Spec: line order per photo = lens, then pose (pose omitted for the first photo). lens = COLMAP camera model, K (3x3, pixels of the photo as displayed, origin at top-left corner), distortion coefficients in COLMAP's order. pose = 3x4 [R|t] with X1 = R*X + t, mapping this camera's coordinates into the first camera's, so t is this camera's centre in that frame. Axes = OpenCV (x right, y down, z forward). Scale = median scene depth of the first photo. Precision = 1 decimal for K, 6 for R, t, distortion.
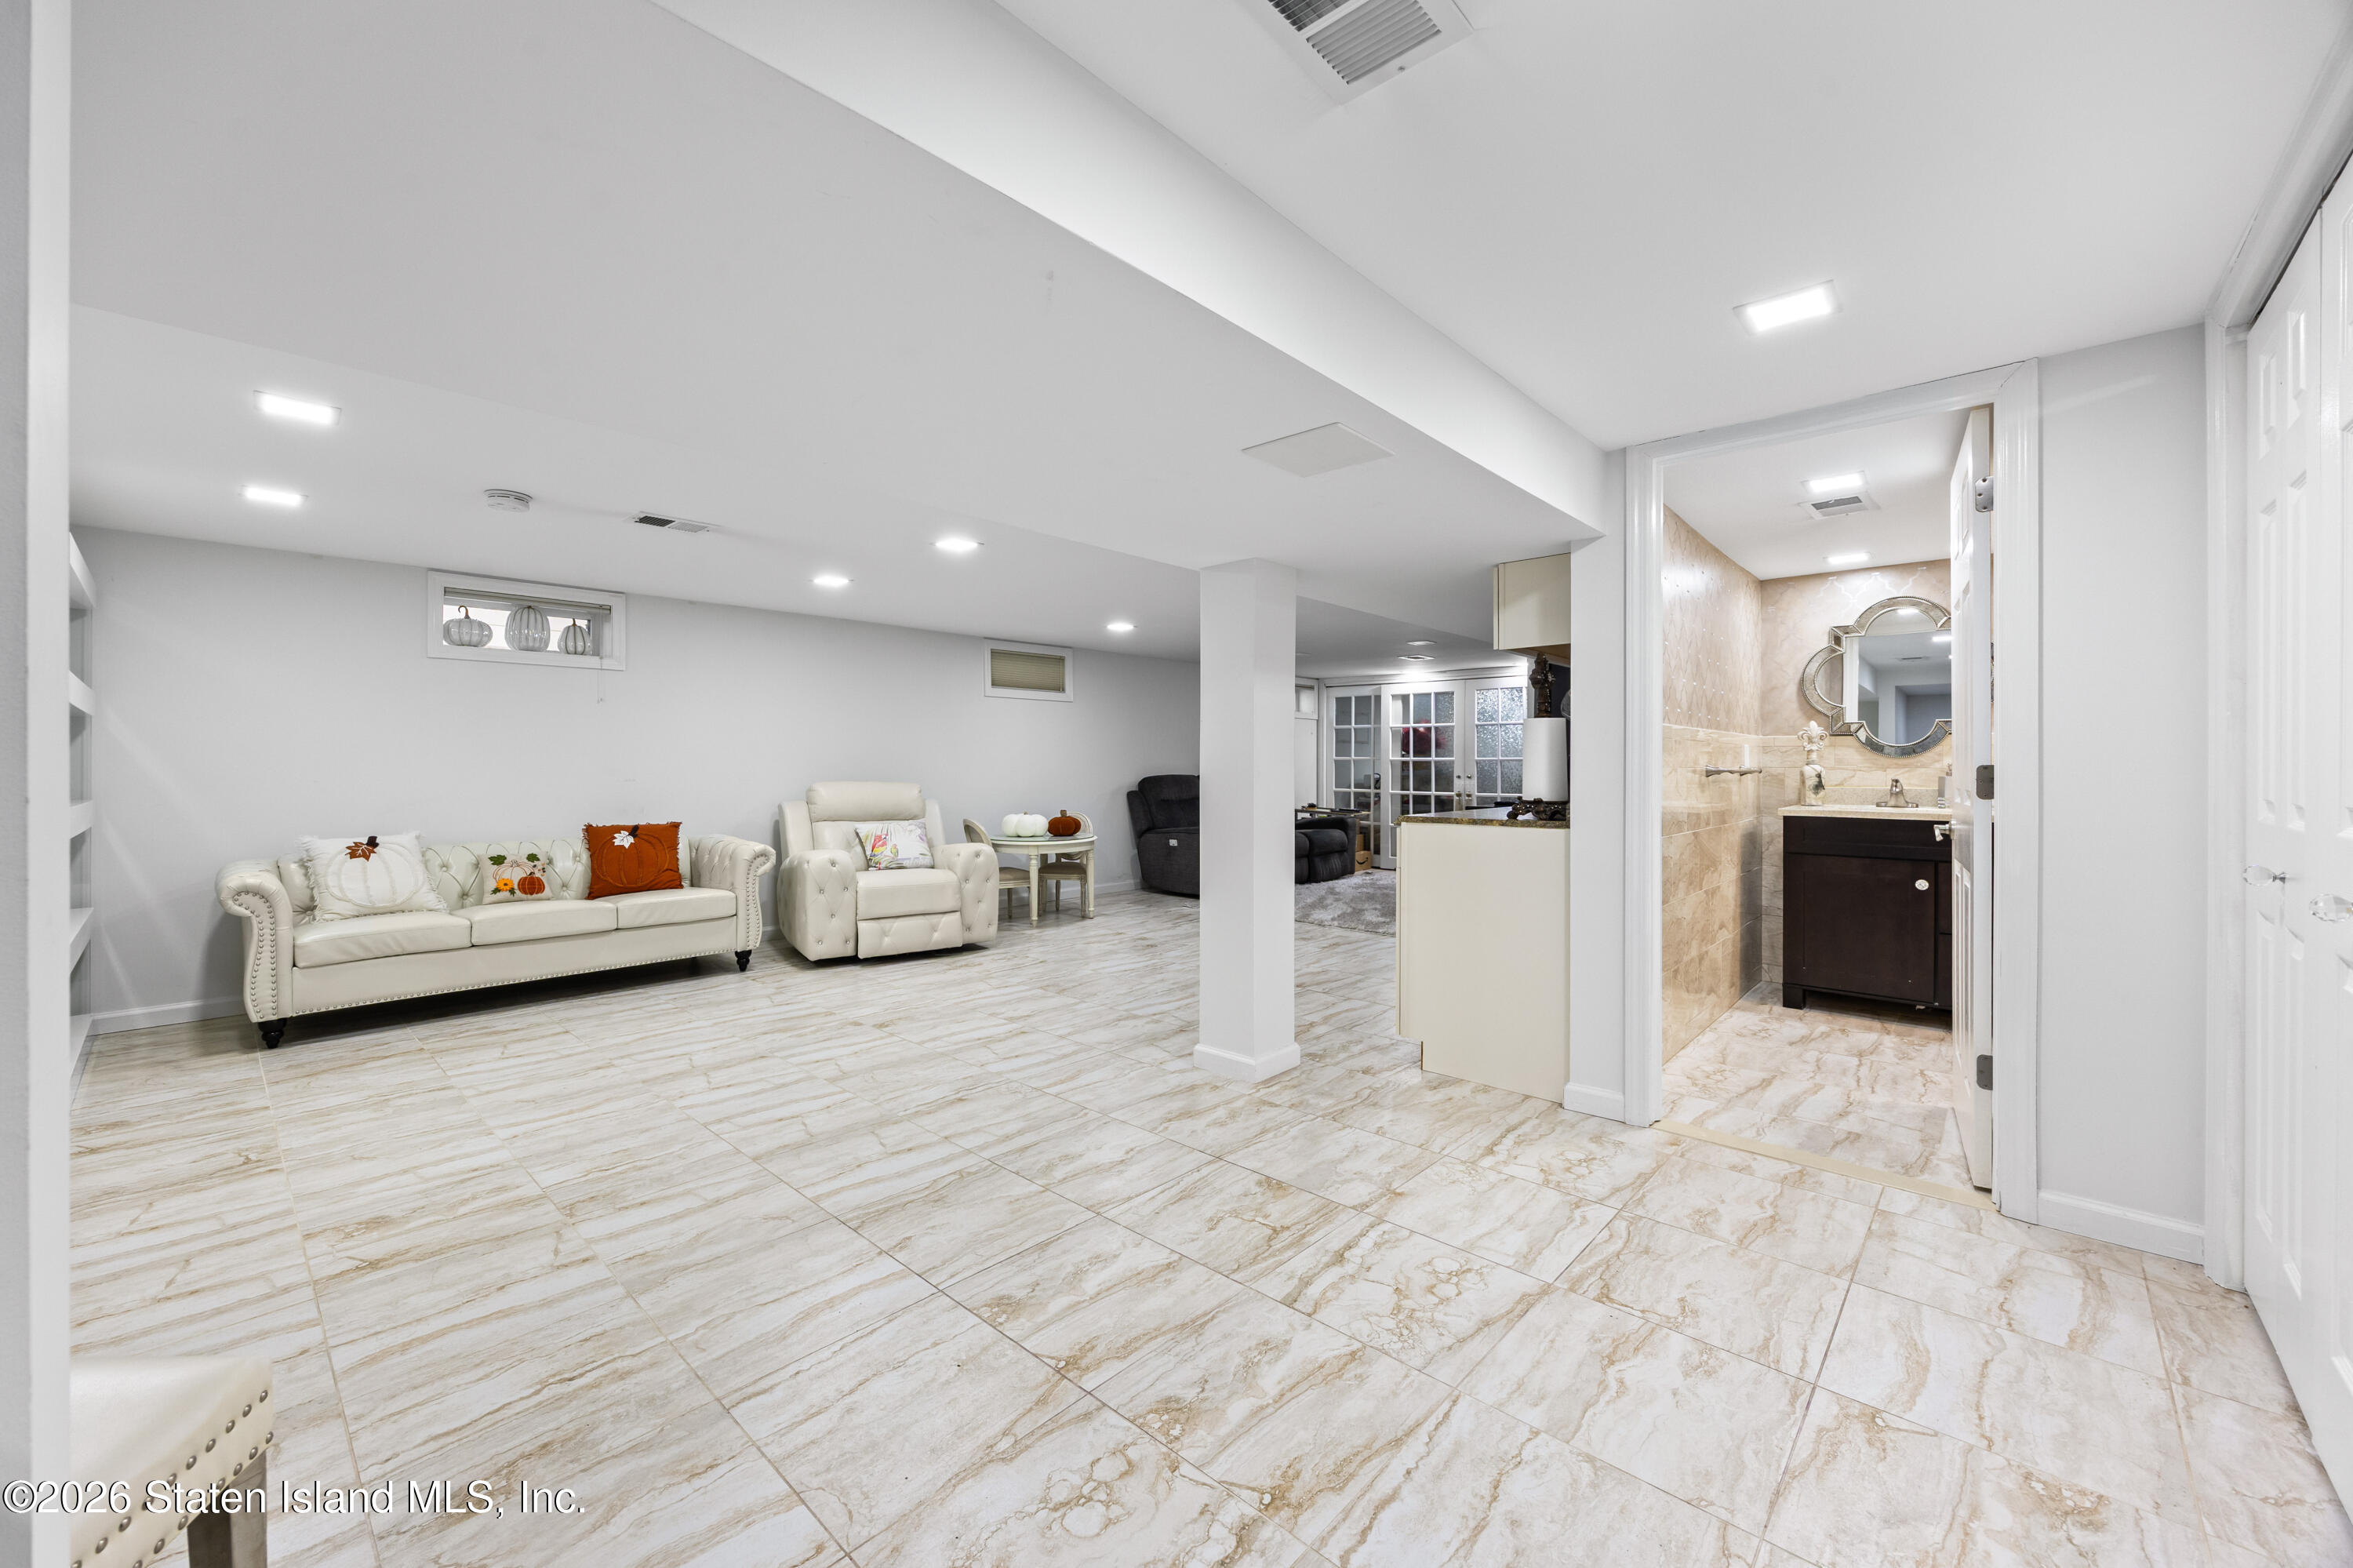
lens RADIAL K [[894.8, 0, 1159.0], [0, 894.8, 785.2], [0, 0, 1]] dist [0.000195, 0.000343]
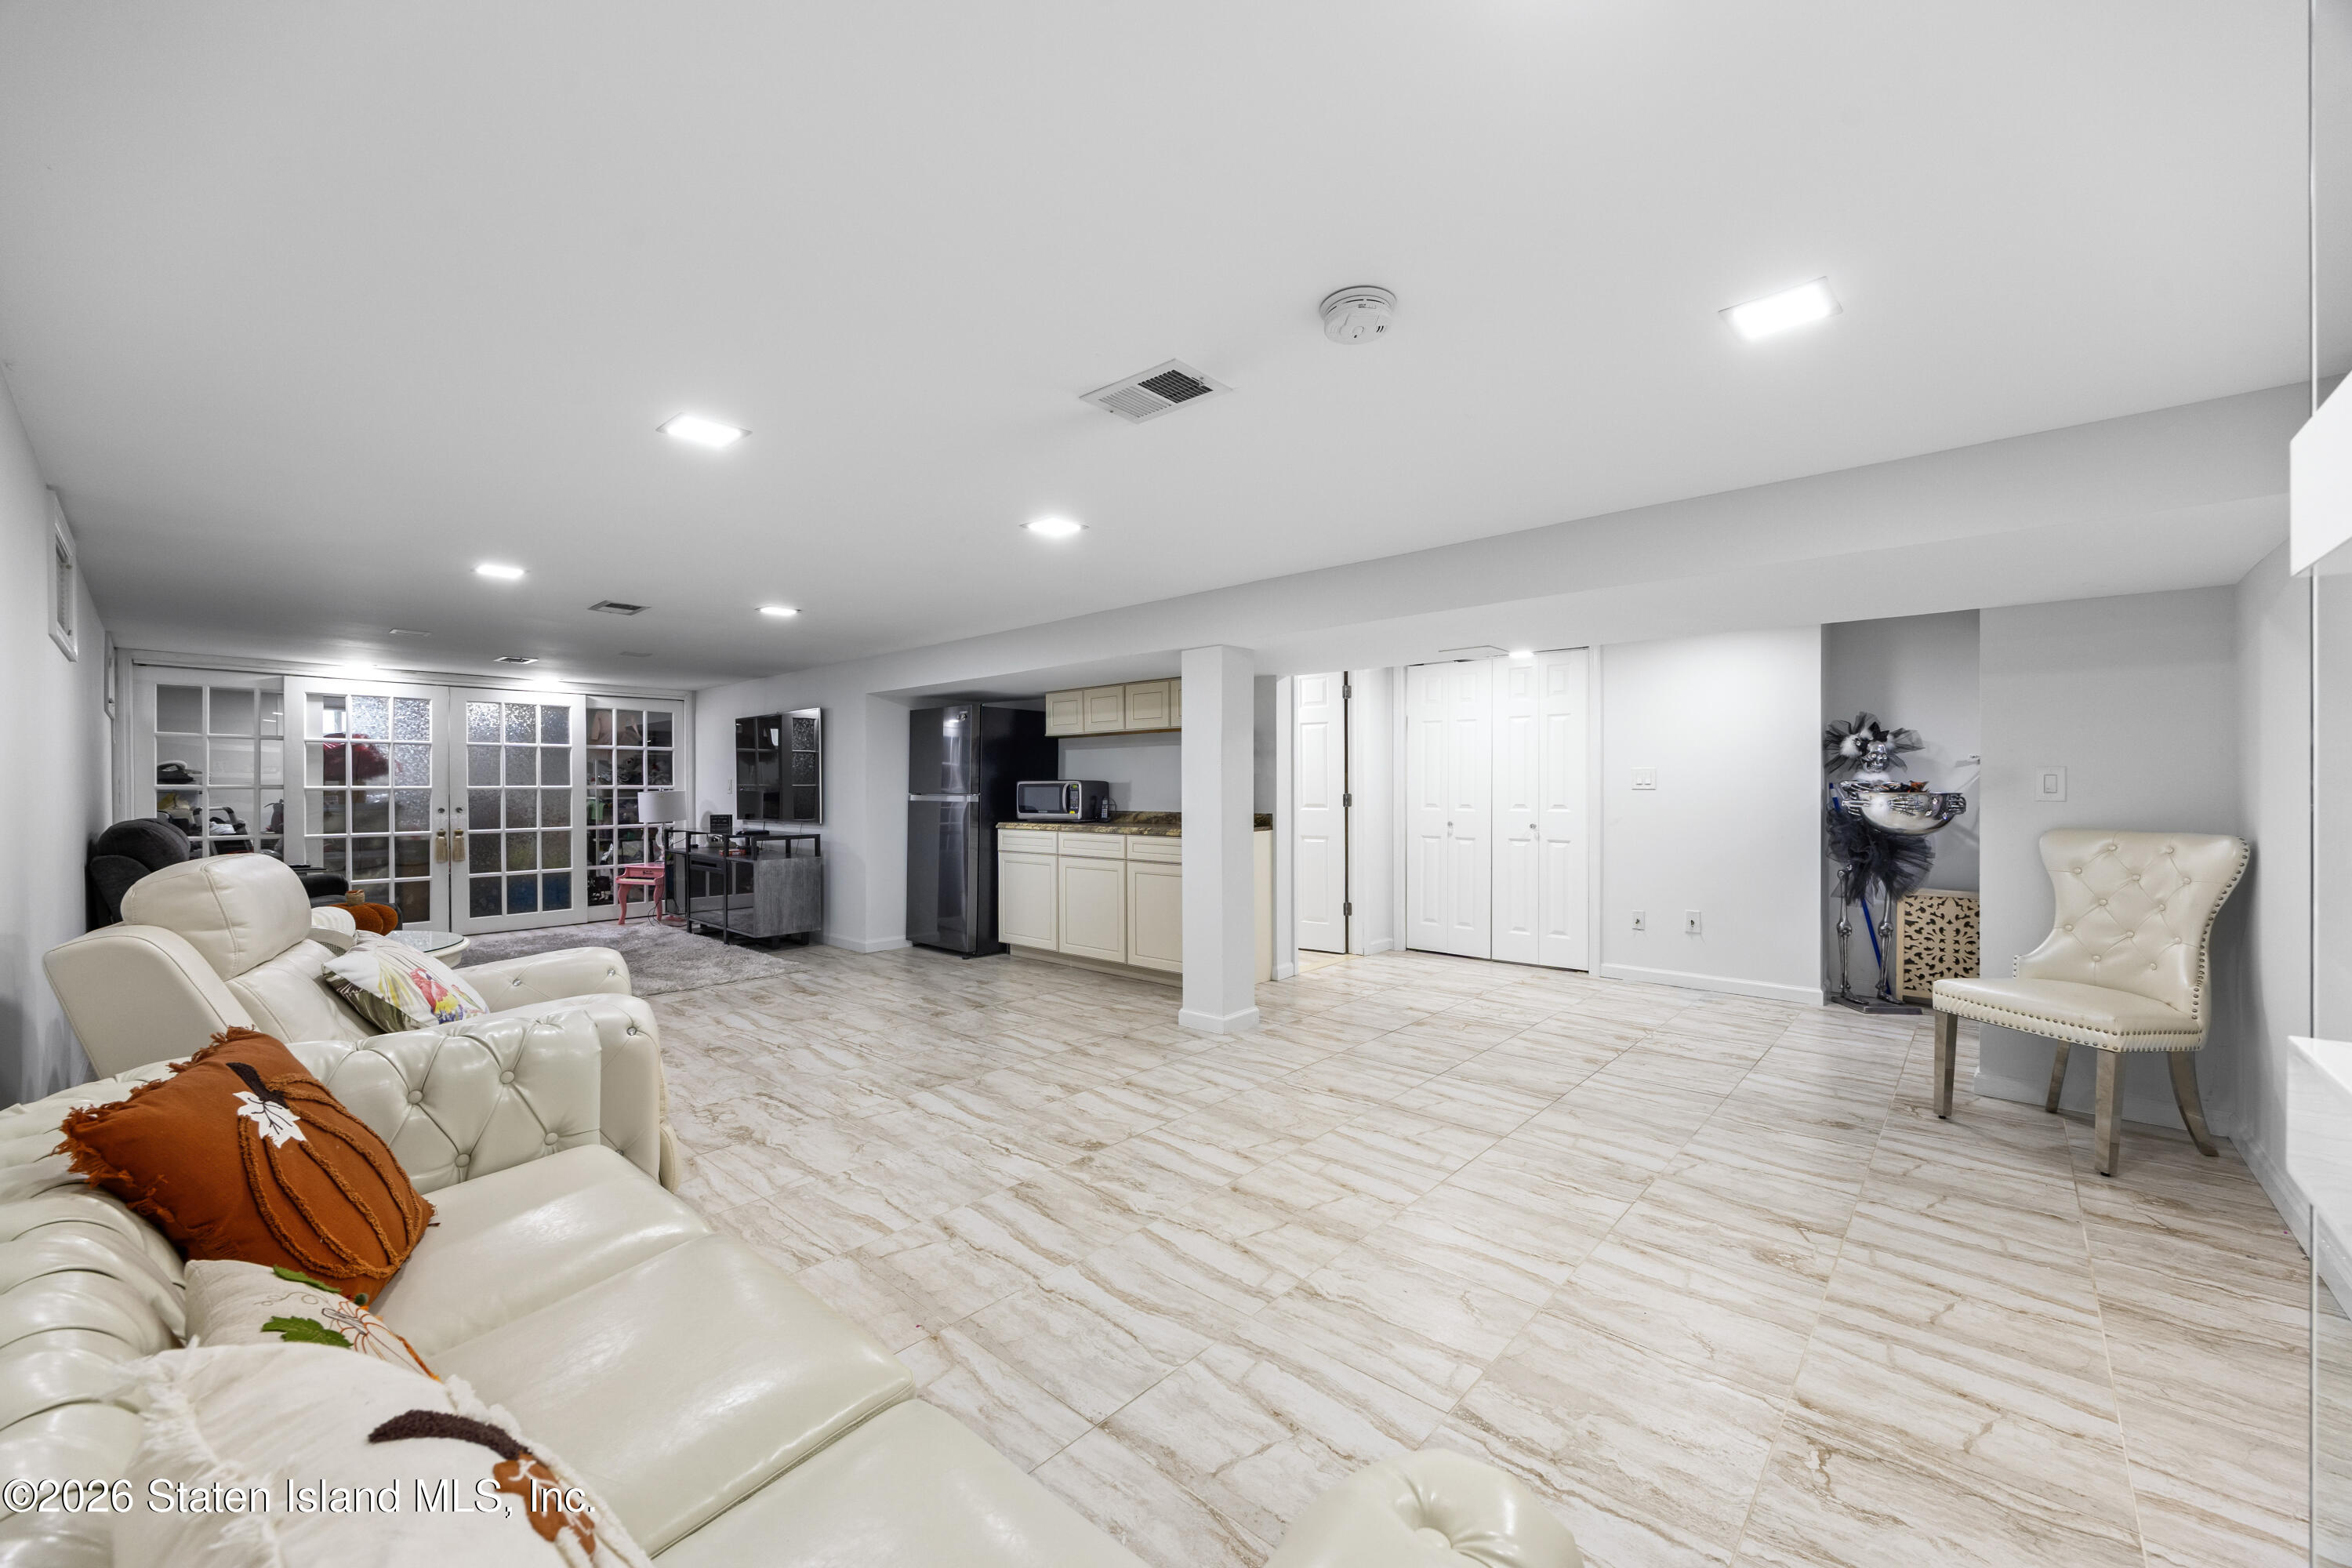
lens RADIAL K [[894.4, 0, 1158.5], [0, 894.4, 785.2], [0, 0, 1]] dist [0.000195, 0.000343]
pose [[0.008848, 0.005888, 0.999944, -1.505644], [0.023025, 0.999716, -0.006091, -0.038912], [-0.999696, 0.023078, 0.008710, 1.324658]]
